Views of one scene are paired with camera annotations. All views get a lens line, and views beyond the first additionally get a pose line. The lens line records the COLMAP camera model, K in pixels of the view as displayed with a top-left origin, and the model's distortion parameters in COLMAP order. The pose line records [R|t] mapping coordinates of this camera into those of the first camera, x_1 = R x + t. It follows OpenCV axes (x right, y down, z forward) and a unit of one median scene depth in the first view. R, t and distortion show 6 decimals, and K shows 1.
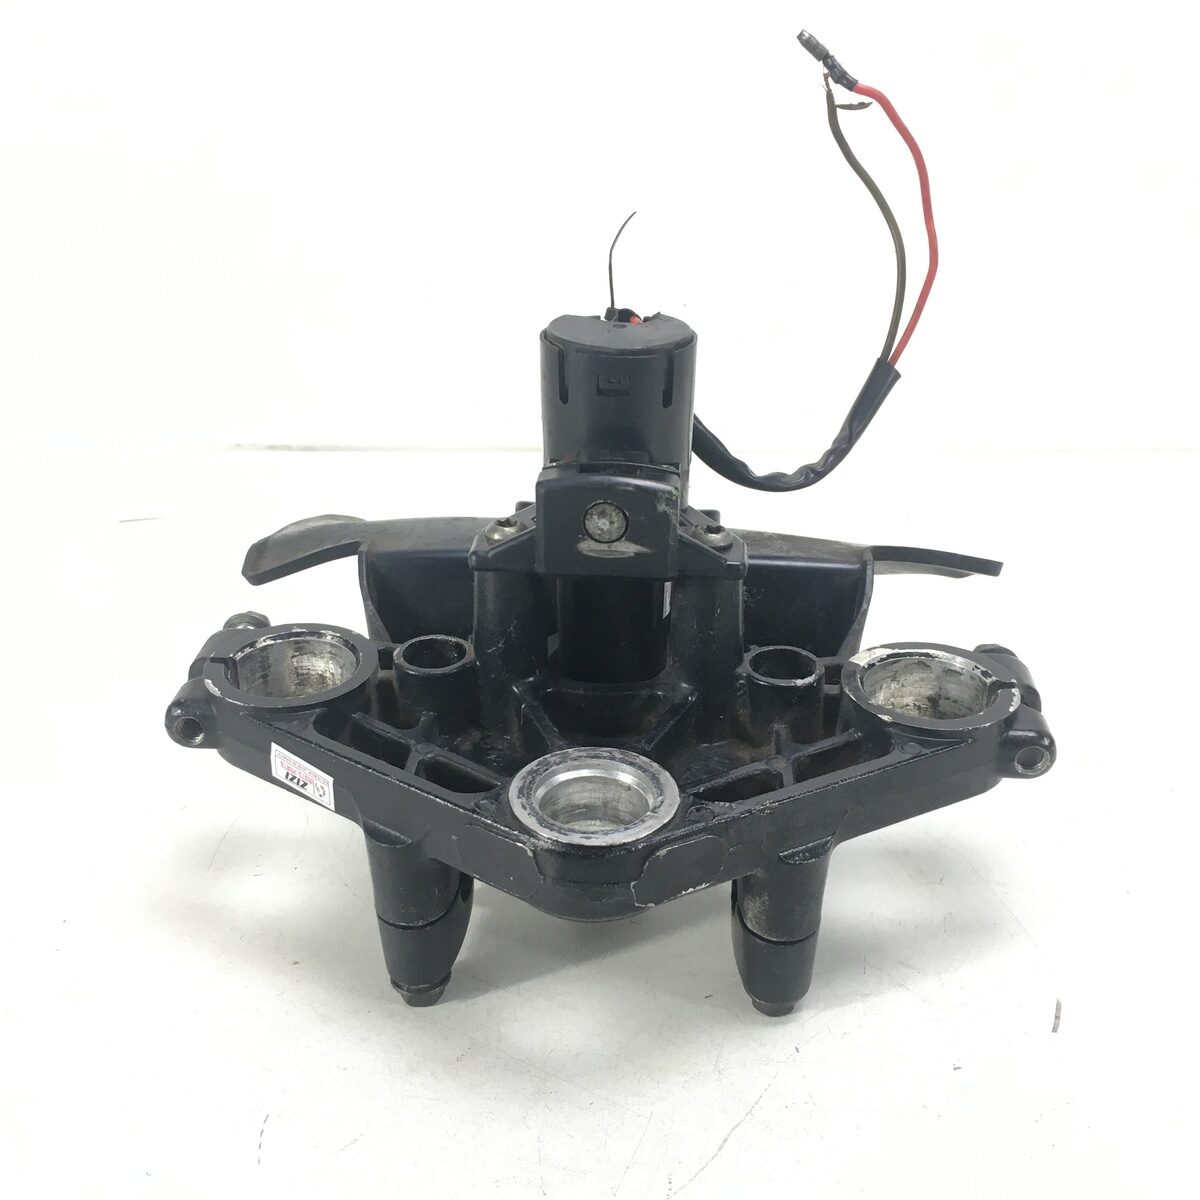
lens RADIAL K [[1401.0, 0, 600.0], [0, 1401.0, 600.0], [0, 0, 1]] dist [0.033644, 0.026789]
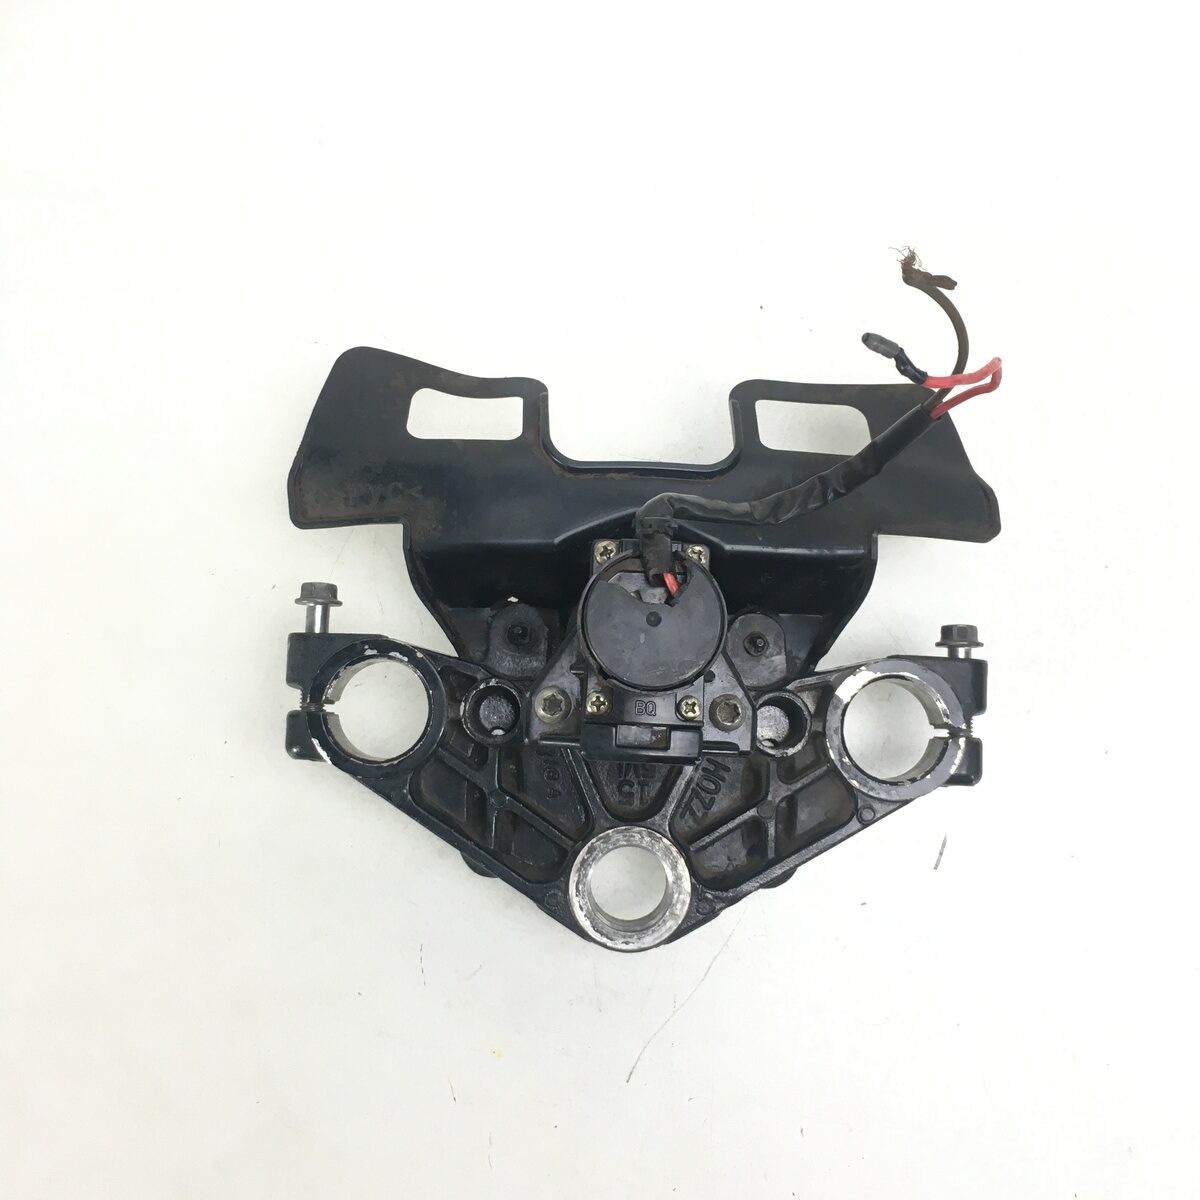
lens RADIAL K [[1401.0, 0, 600.0], [0, 1401.0, 600.0], [0, 0, 1]] dist [0.033644, 0.026789]
pose [[0.999788, -0.020568, 0.000489, -0.028251], [0.010408, 0.526173, 0.850314, -1.180423], [-0.017747, -0.850129, 0.526276, 0.498131]]
